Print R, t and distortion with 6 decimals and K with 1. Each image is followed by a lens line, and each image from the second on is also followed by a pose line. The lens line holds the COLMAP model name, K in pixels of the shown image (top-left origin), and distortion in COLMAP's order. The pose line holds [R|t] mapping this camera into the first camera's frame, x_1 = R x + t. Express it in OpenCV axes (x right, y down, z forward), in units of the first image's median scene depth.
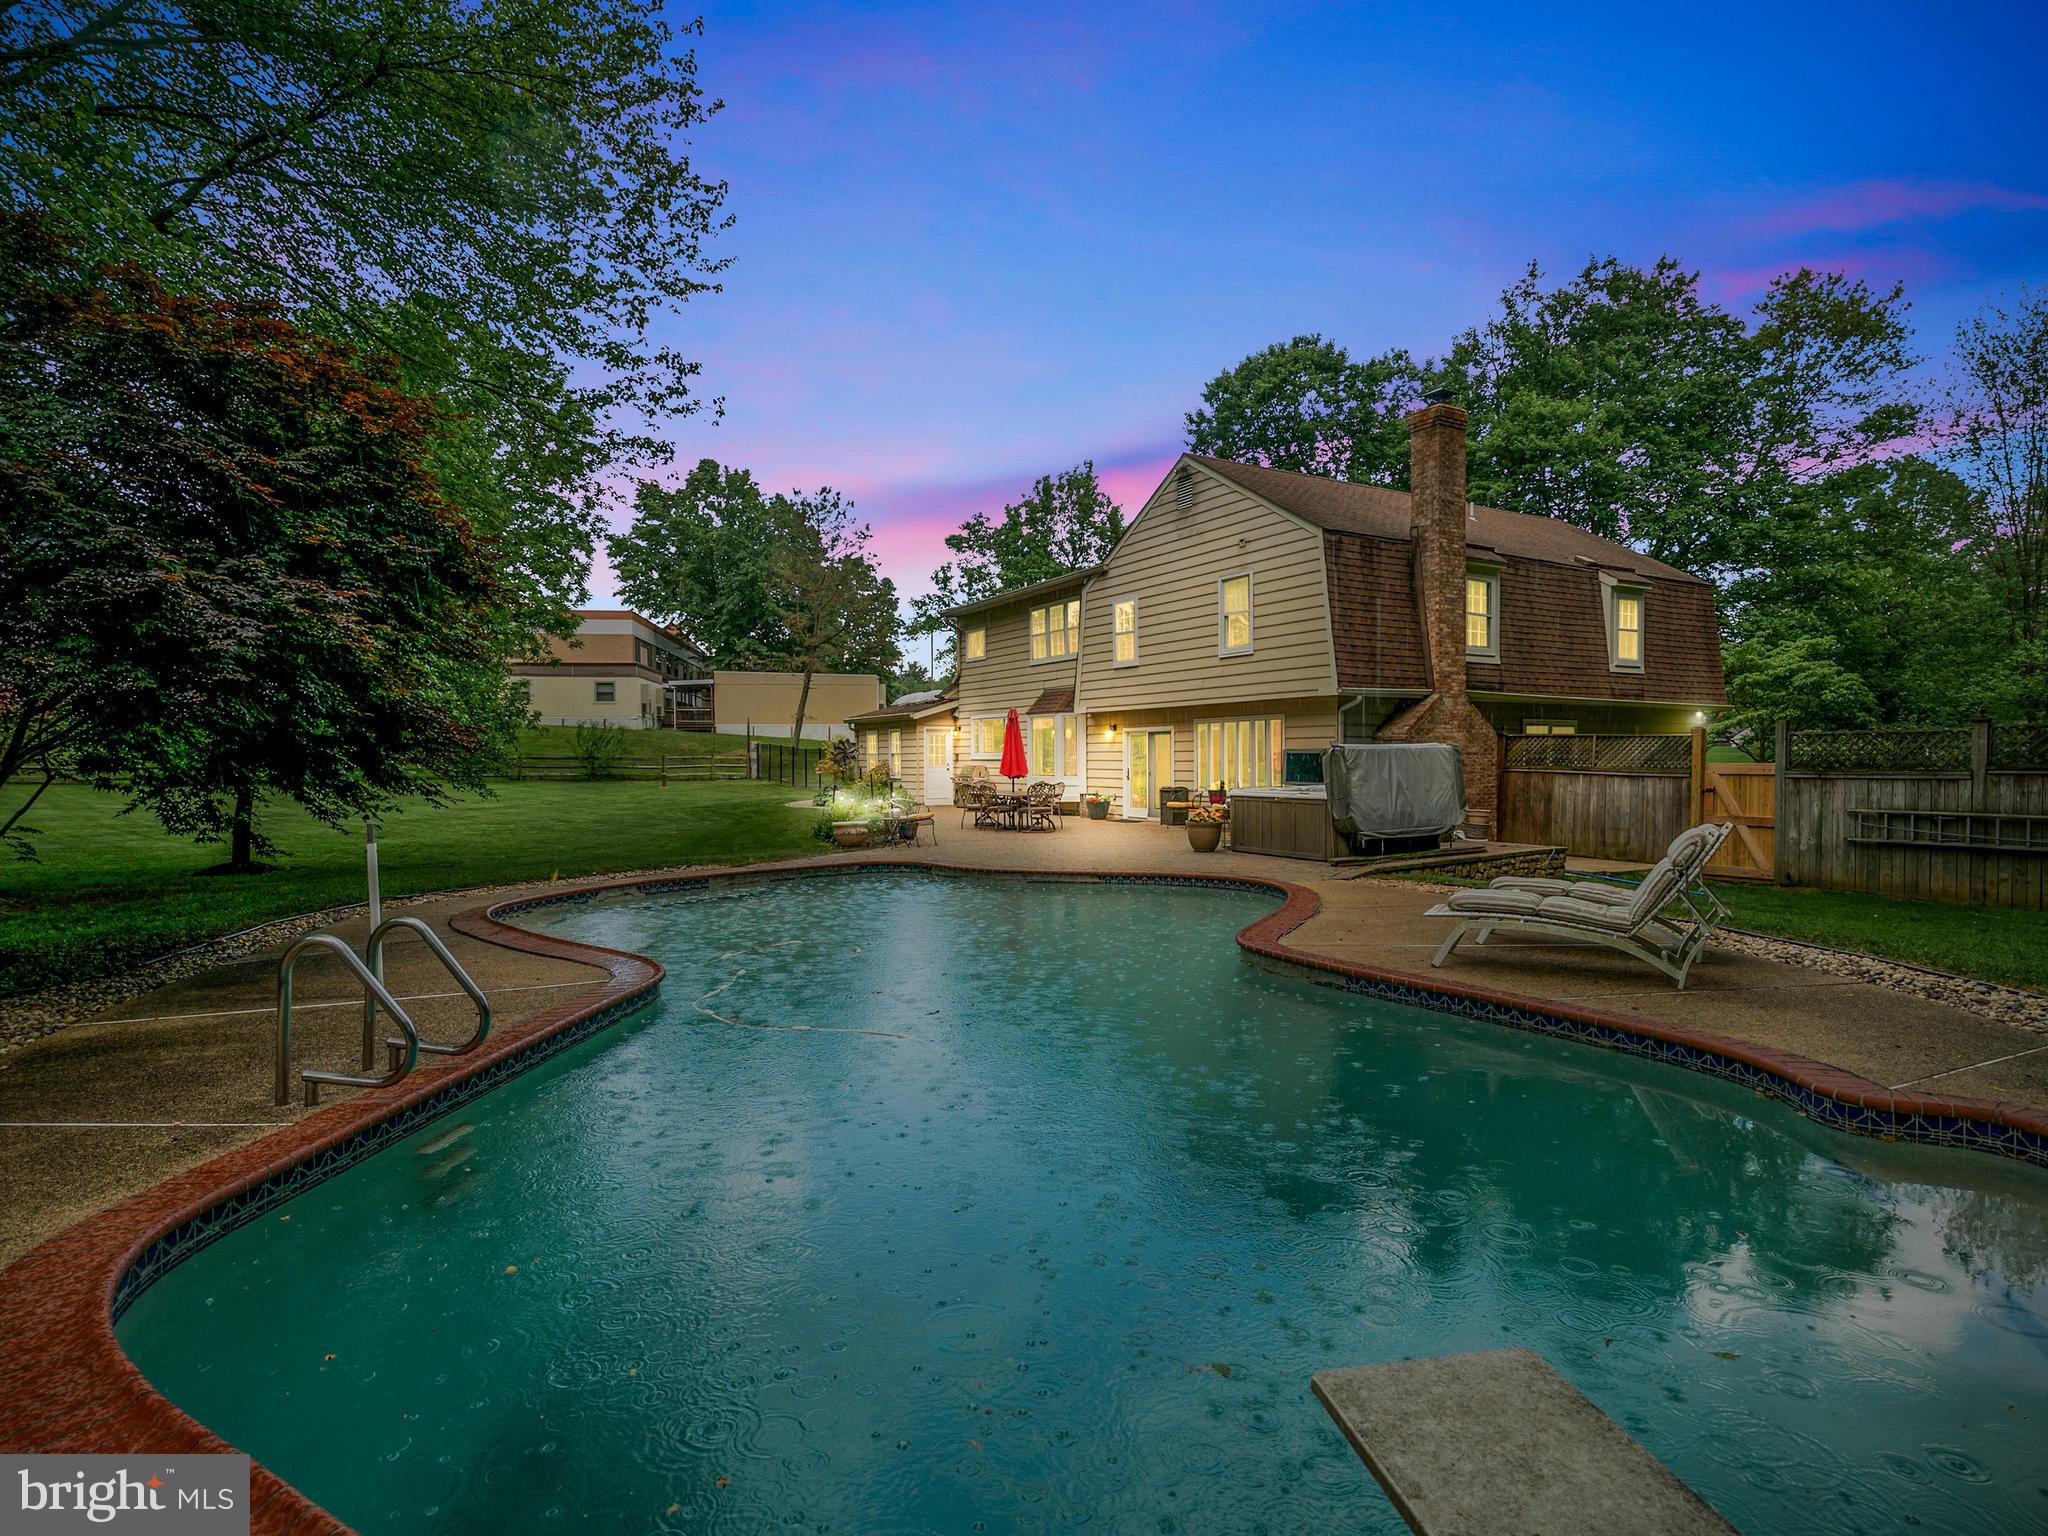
lens RADIAL K [[1072.7, 0, 1016.1], [0, 1072.7, 770.1], [0, 0, 1]] dist [-0.041466, -0.000908]
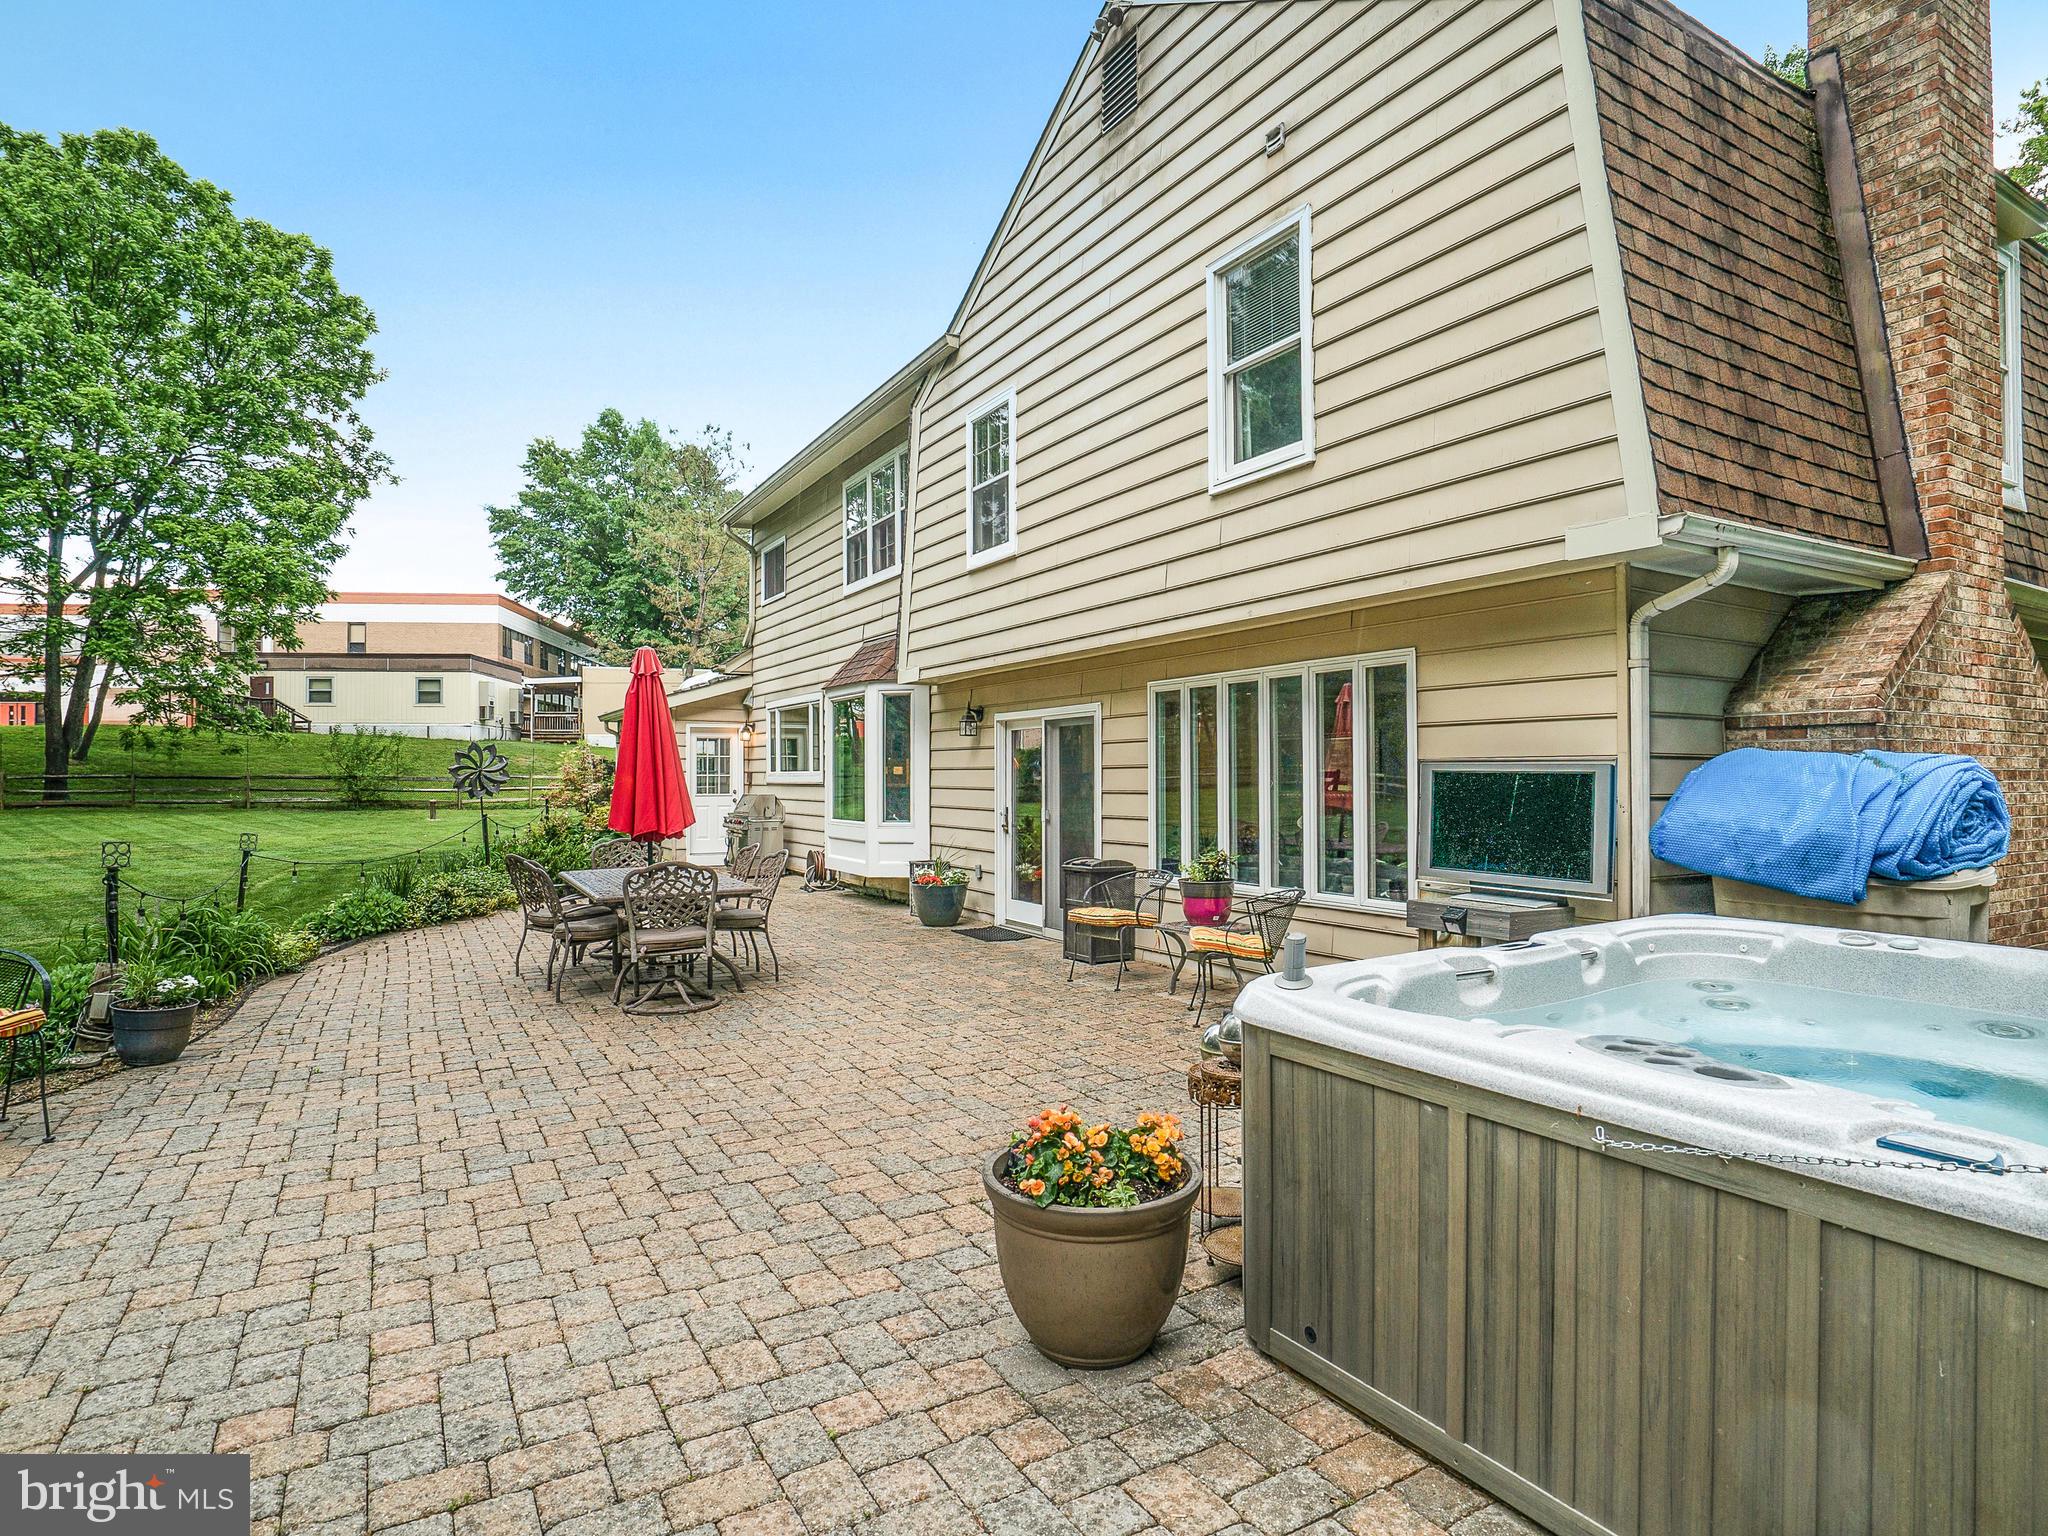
lens RADIAL K [[1072.7, 0, 1027.1], [0, 1072.7, 769.9], [0, 0, 1]] dist [-0.041466, -0.000908]
pose [[0.999983, 0.001711, -0.005659, 0.090866], [-0.001813, 0.999835, -0.018055, -0.006958], [0.005627, 0.018065, 0.999821, 0.451094]]
